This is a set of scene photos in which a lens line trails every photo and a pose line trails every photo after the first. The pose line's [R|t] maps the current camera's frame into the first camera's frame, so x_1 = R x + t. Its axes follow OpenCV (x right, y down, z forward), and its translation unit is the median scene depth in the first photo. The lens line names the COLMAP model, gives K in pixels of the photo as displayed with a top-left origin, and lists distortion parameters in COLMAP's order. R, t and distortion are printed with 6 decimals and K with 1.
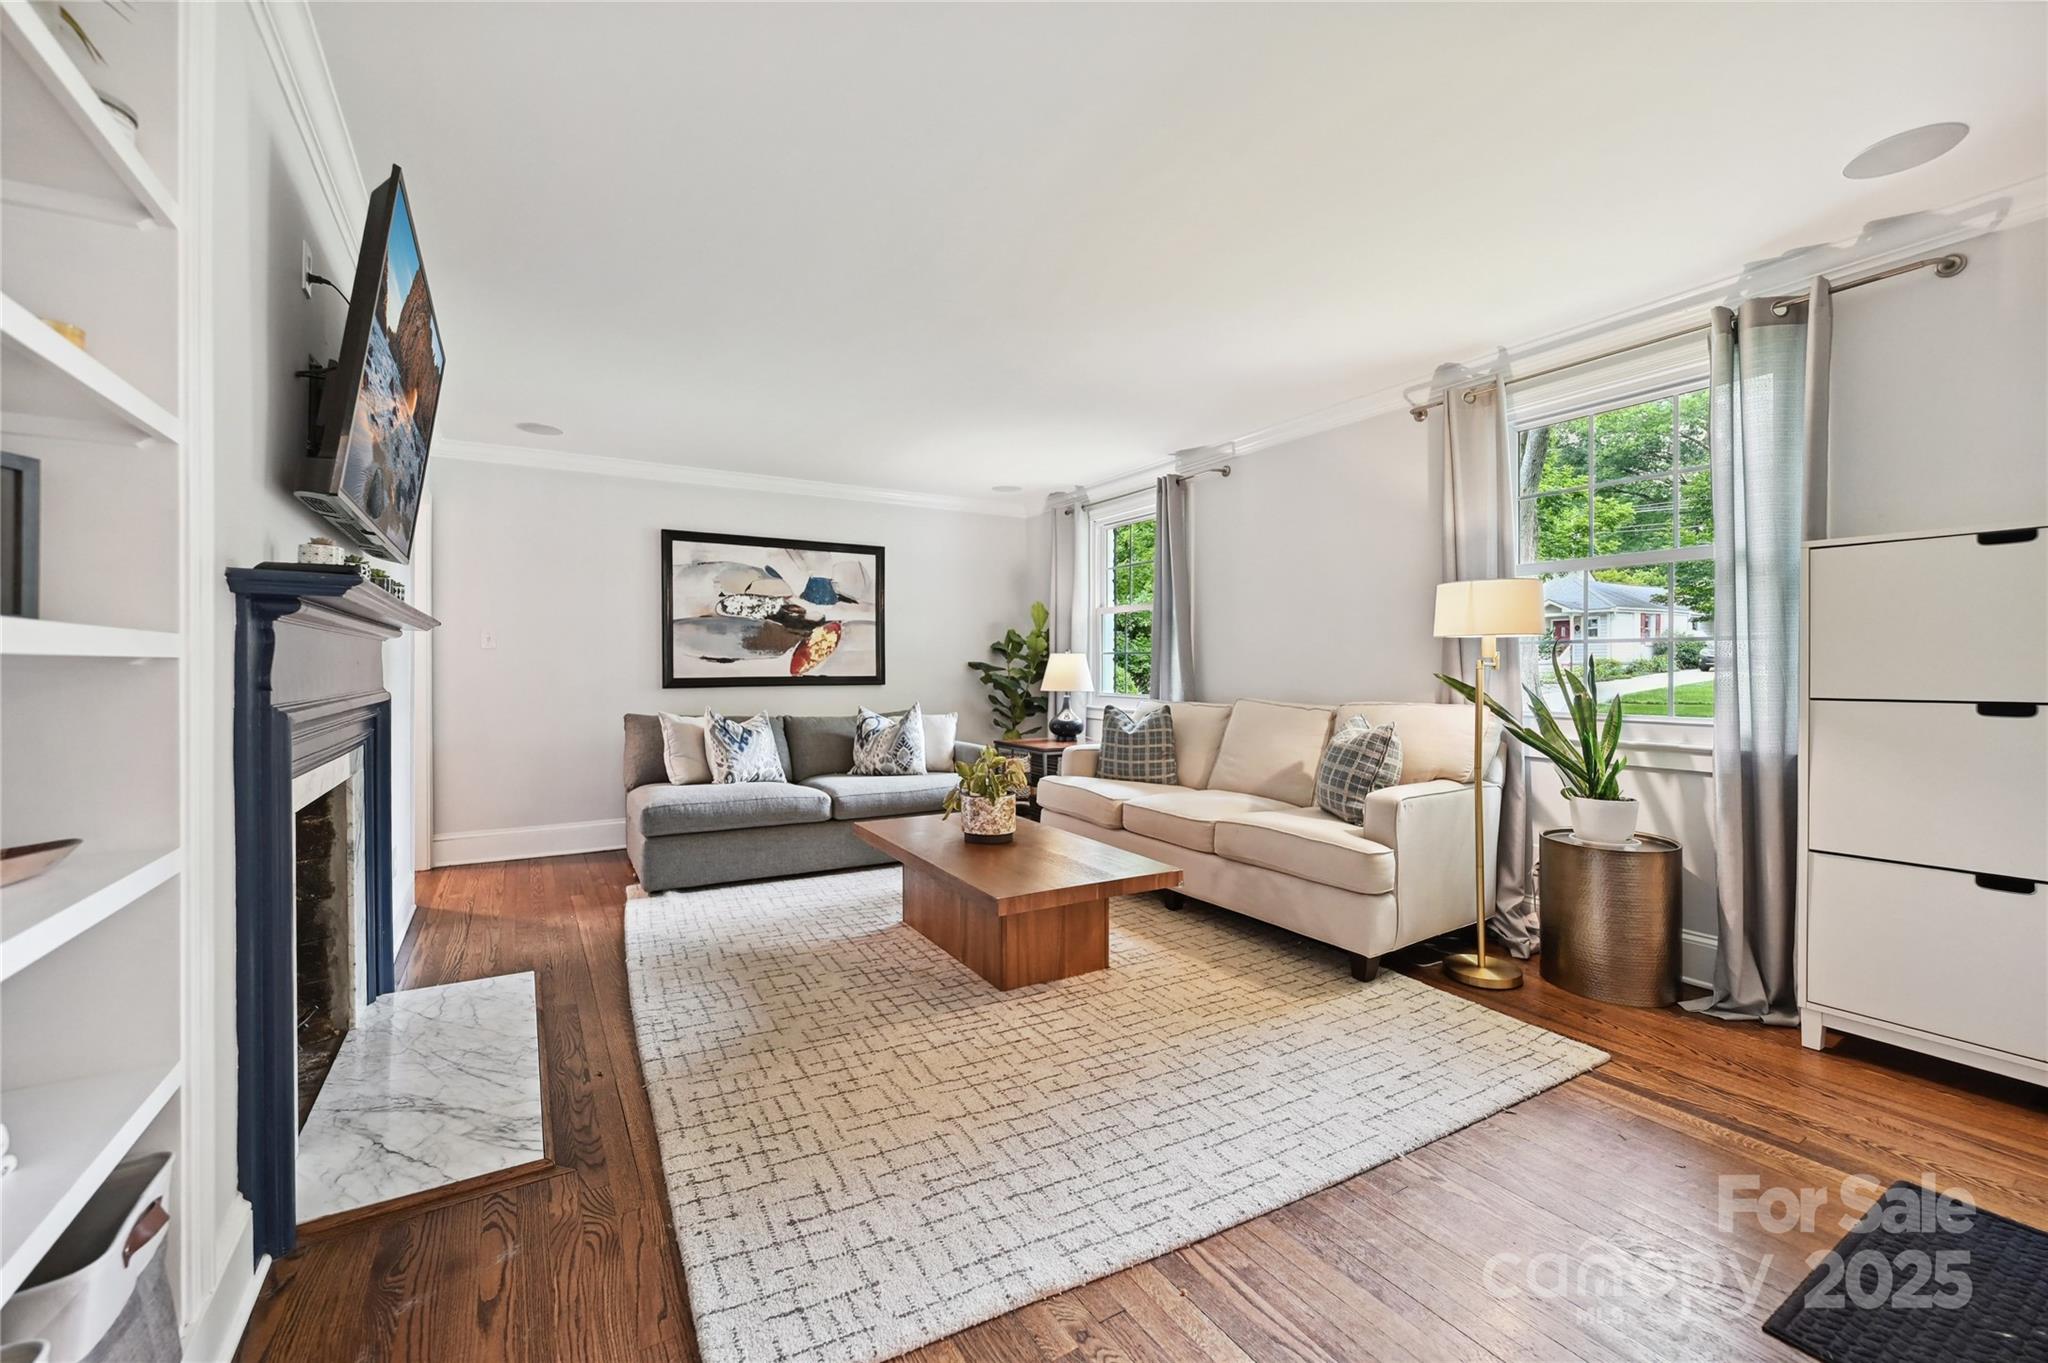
lens RADIAL K [[828.3, 0, 1015.9], [0, 828.3, 669.4], [0, 0, 1]] dist [-0.000621, -0.000188]
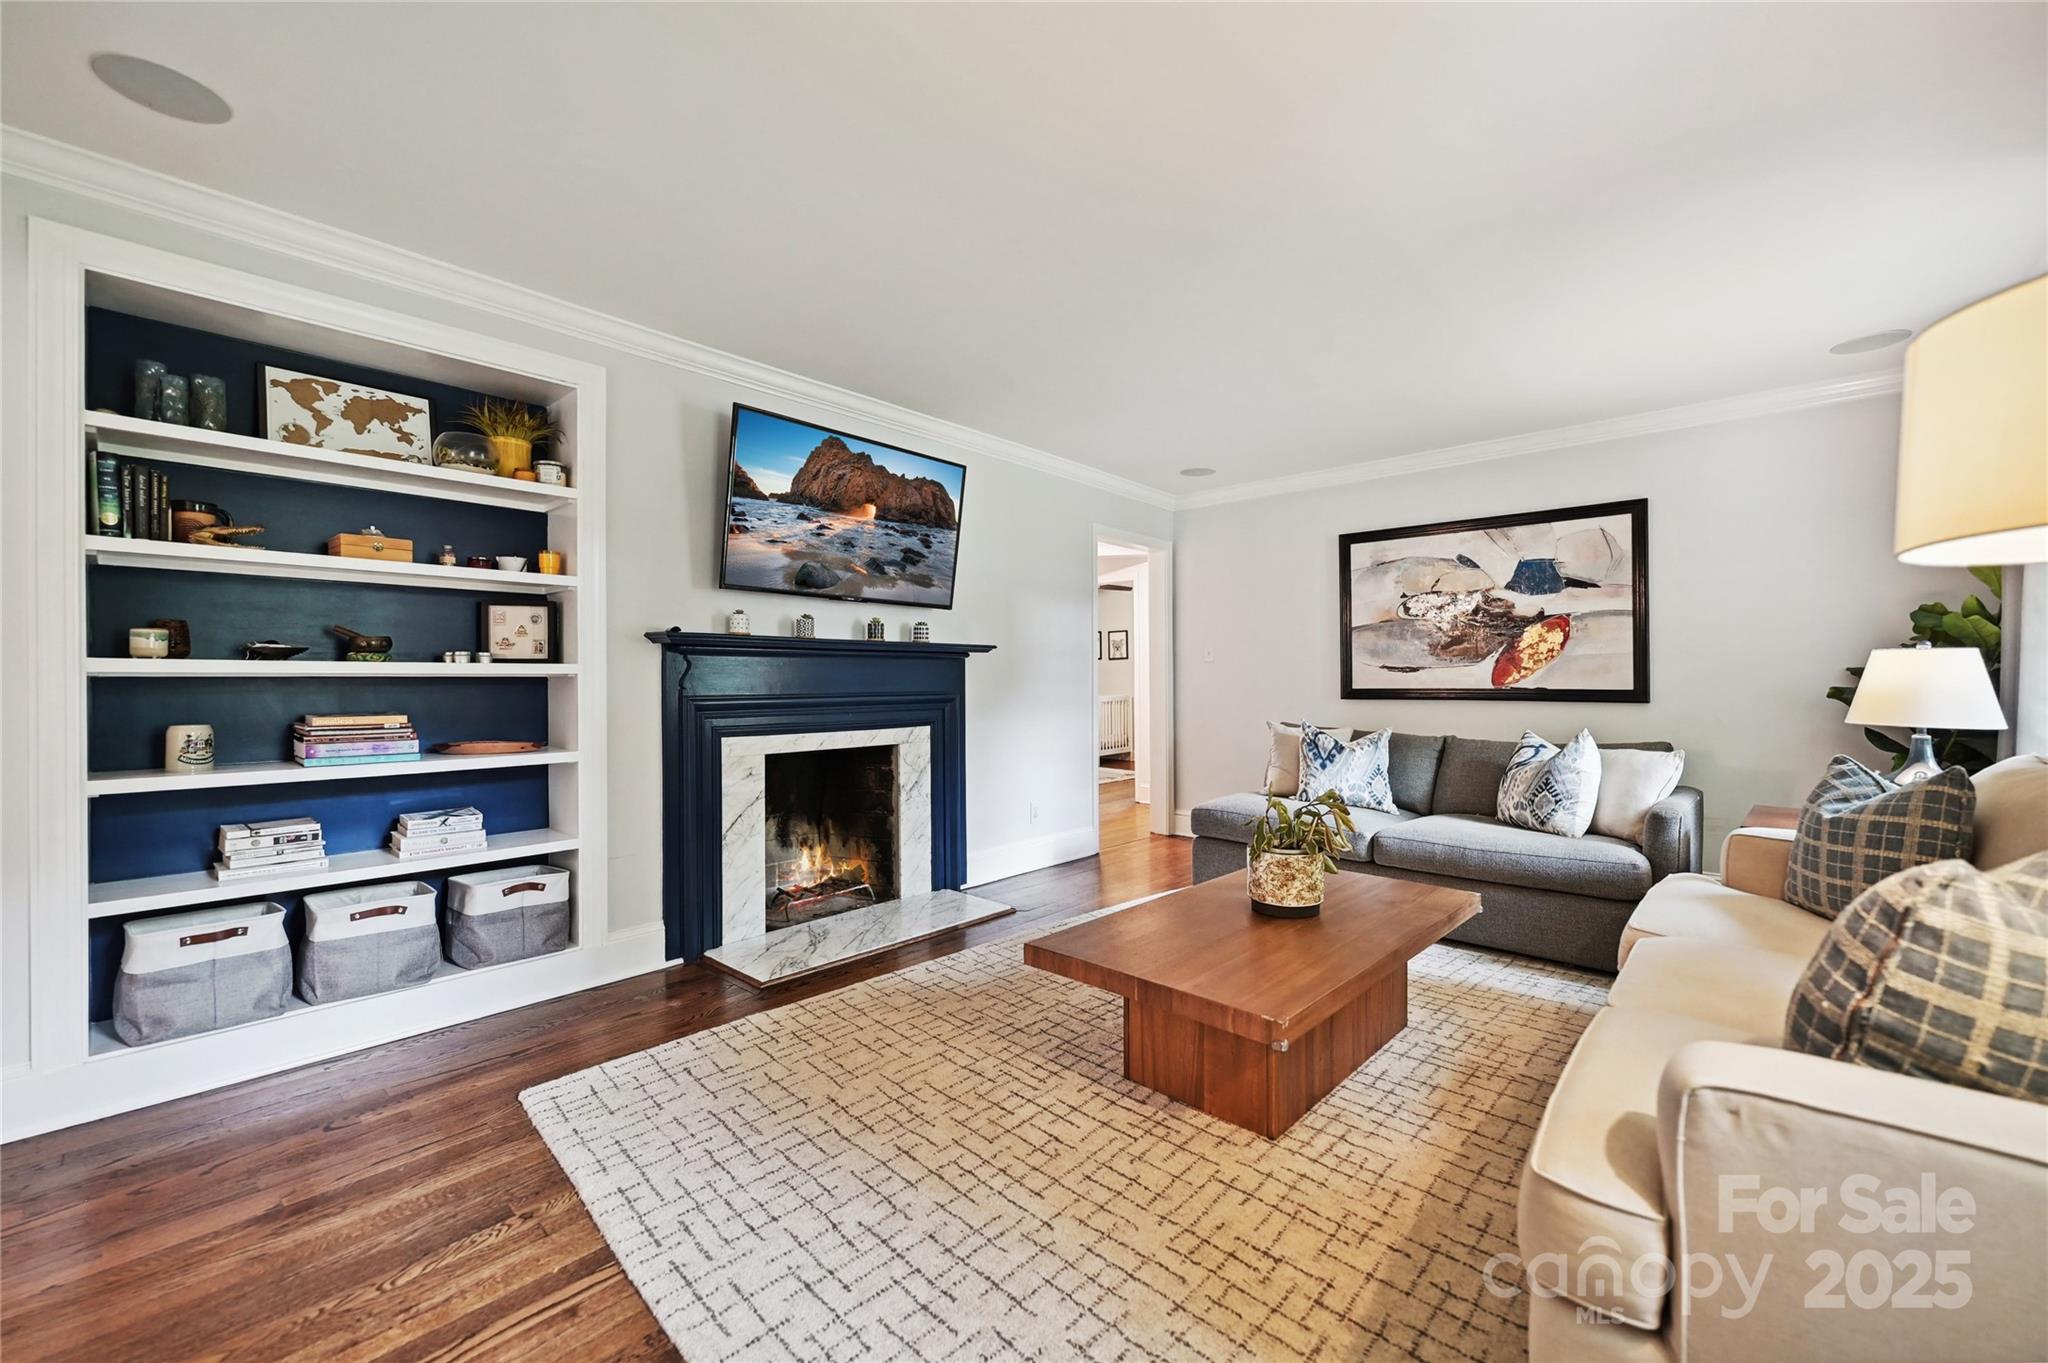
lens RADIAL K [[828.3, 0, 1017.9], [0, 828.3, 683.1], [0, 0, 1]] dist [-0.000621, -0.000188]
pose [[0.277051, 0.006791, -0.960831, 0.431214], [-0.002247, 0.999977, 0.006420, -0.001199], [0.960853, 0.000380, 0.277060, 0.399137]]
